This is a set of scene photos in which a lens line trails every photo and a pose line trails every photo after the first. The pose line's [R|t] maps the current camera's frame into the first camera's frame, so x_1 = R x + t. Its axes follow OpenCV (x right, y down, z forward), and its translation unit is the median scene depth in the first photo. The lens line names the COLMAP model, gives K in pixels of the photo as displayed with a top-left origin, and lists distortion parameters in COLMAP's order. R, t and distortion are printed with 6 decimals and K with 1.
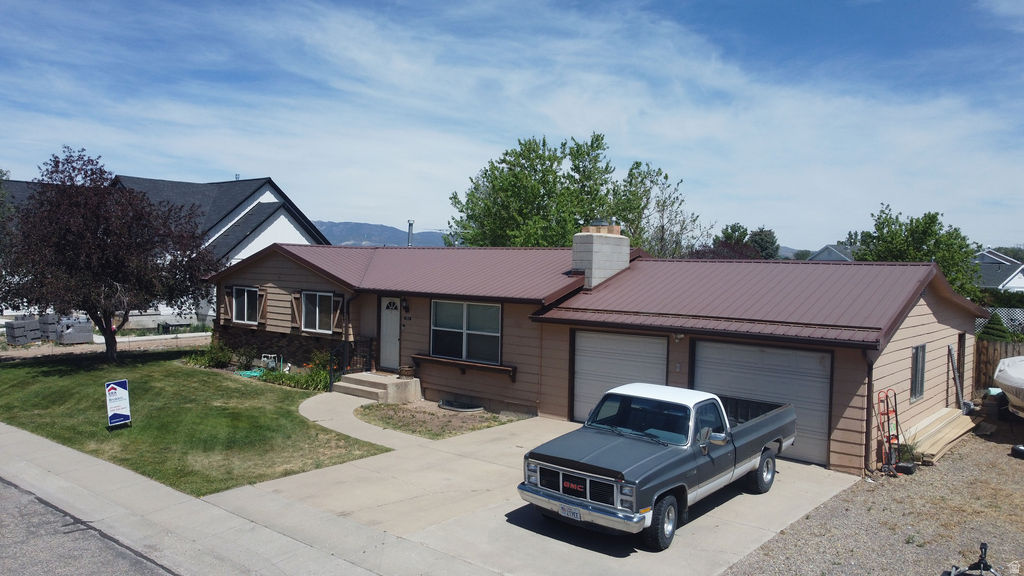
lens RADIAL K [[774.5, 0, 508.7], [0, 774.5, 289.0], [0, 0, 1]] dist [-0.002983, -0.005633]
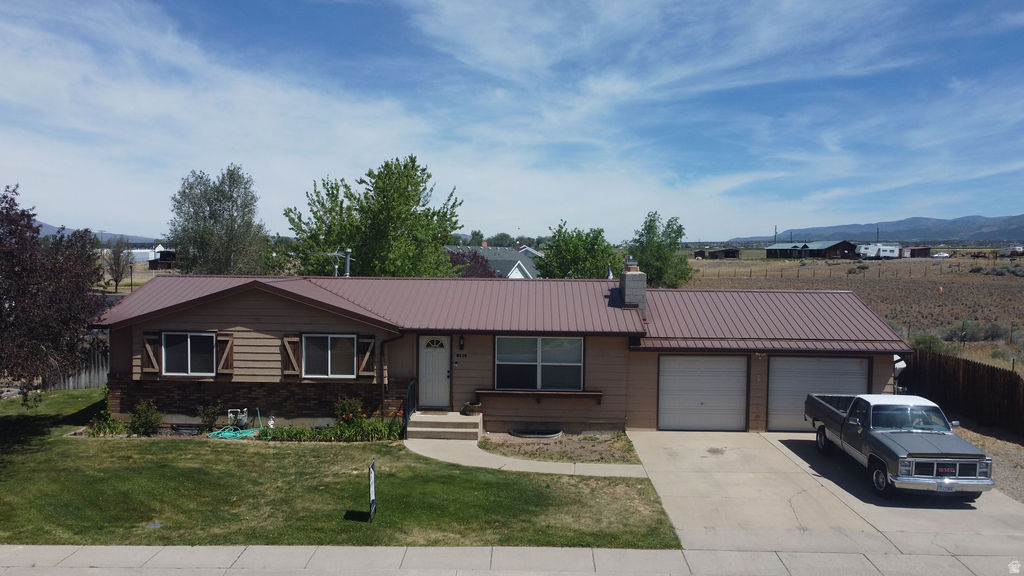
lens RADIAL K [[774.5, 0, 508.1], [0, 774.5, 288.0], [0, 0, 1]] dist [-0.002983, -0.005633]
pose [[0.785922, -0.038771, 0.617109, -0.643519], [0.027439, 0.999236, 0.027834, -0.070420], [-0.617716, -0.004943, 0.786385, 0.148668]]
